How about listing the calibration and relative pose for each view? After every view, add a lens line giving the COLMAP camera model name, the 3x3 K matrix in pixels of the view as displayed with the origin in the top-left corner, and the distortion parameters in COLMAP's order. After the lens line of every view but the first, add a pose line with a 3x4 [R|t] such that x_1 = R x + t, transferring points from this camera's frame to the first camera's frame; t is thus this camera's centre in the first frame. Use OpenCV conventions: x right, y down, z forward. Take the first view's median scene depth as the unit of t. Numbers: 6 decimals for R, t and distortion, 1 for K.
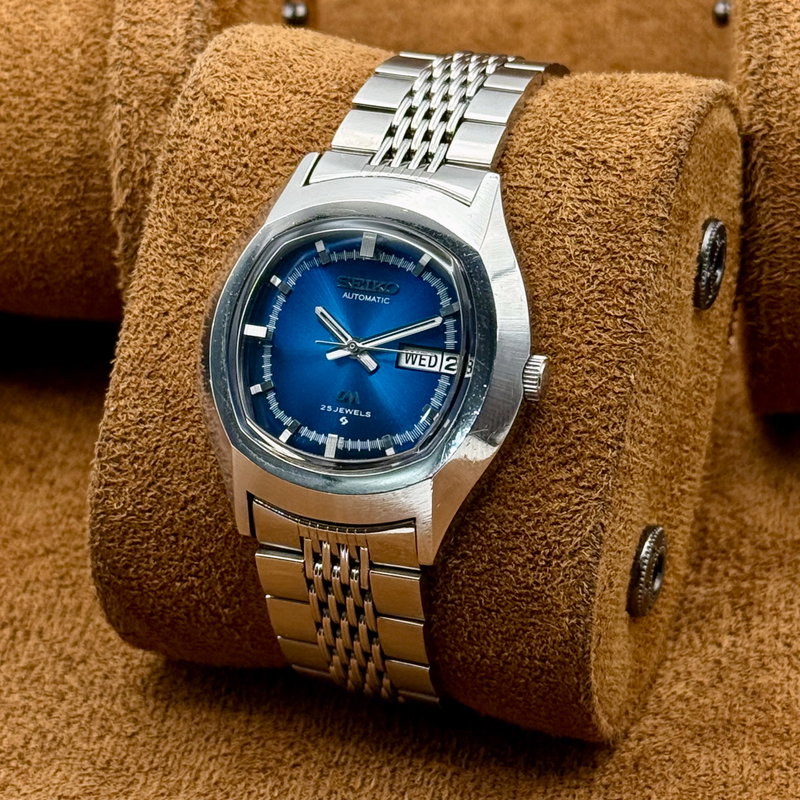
lens RADIAL K [[2739.1, 0, 399.9], [0, 2739.1, 399.2], [0, 0, 1]] dist [0.200210, 0.000000]
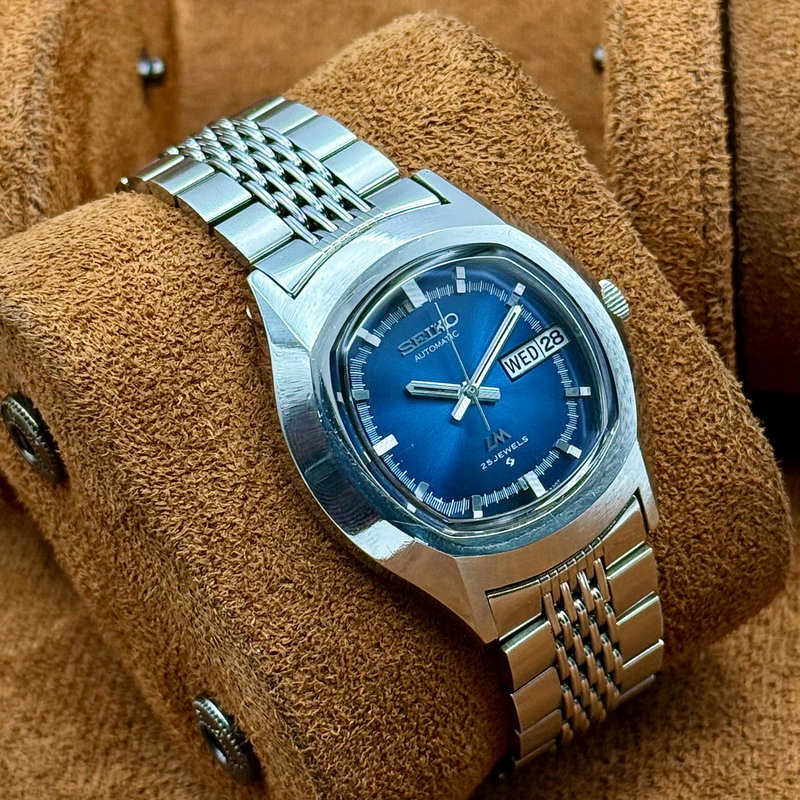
lens RADIAL K [[2739.1, 0, 401.5], [0, 2739.1, 397.8], [0, 0, 1]] dist [0.200210, 0.000000]
pose [[0.565297, -0.557586, 0.607895, -0.573658], [0.602111, 0.782634, 0.157944, -0.171728], [-0.563827, 0.276735, 0.778150, 0.297643]]
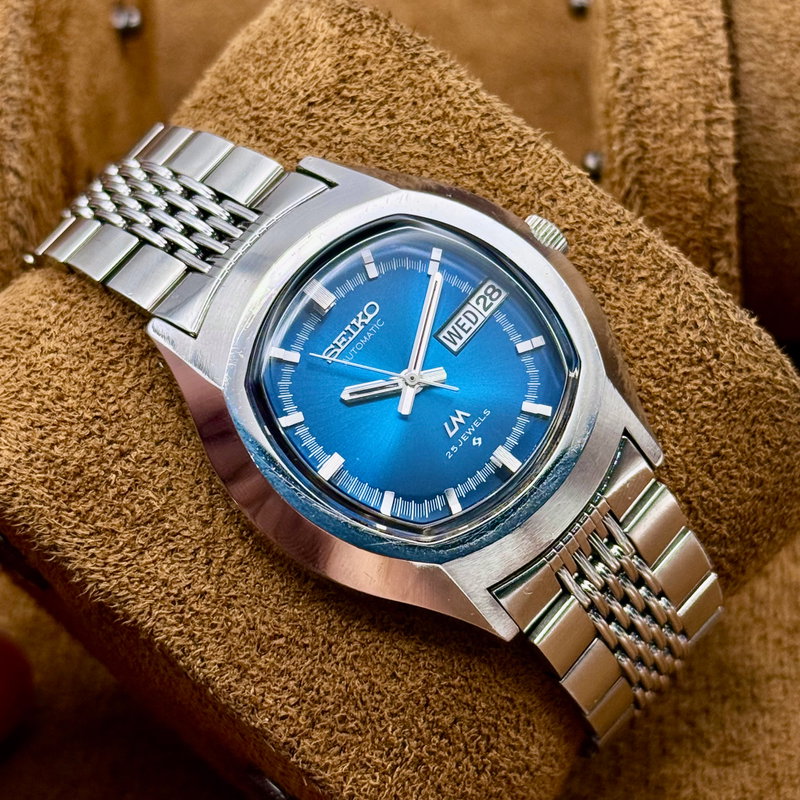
lens RADIAL K [[2257.0, 0, 401.0], [0, 2257.0, 404.9], [0, 0, 1]] dist [0.165976, 0.000000]
pose [[0.445366, -0.722590, 0.528689, -0.375497], [0.814671, 0.572003, 0.095514, -0.080551], [-0.371429, 0.388169, 0.843424, 0.421786]]
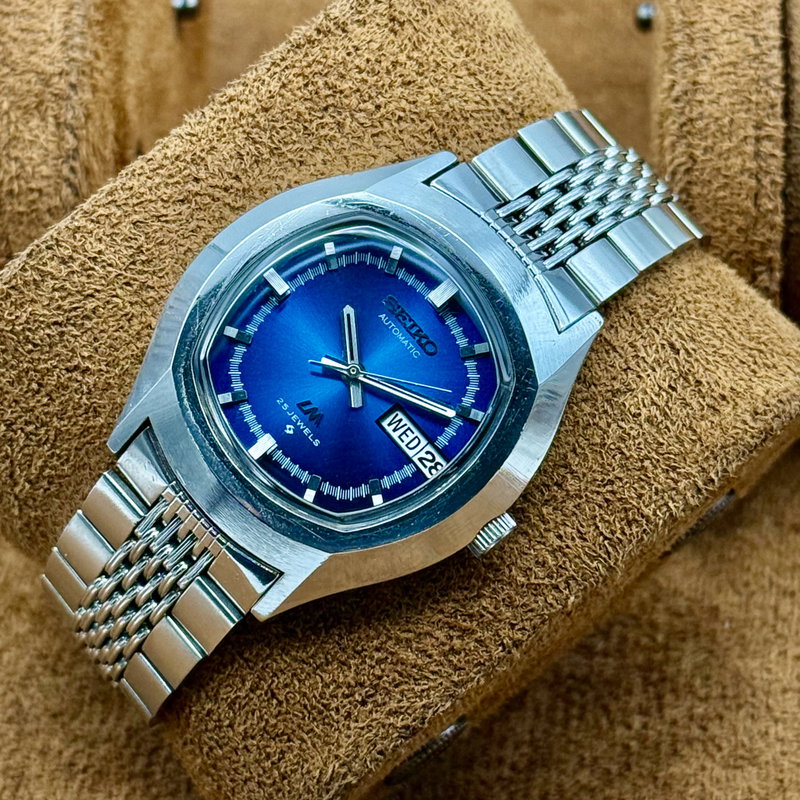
lens RADIAL K [[2739.1, 0, 402.1], [0, 2739.1, 371.0], [0, 0, 1]] dist [0.200210, 0.000000]
pose [[0.754941, 0.633389, 0.169948, -0.149221], [-0.645261, 0.763698, 0.020105, -0.045520], [-0.117054, -0.124839, 0.985248, 0.144441]]
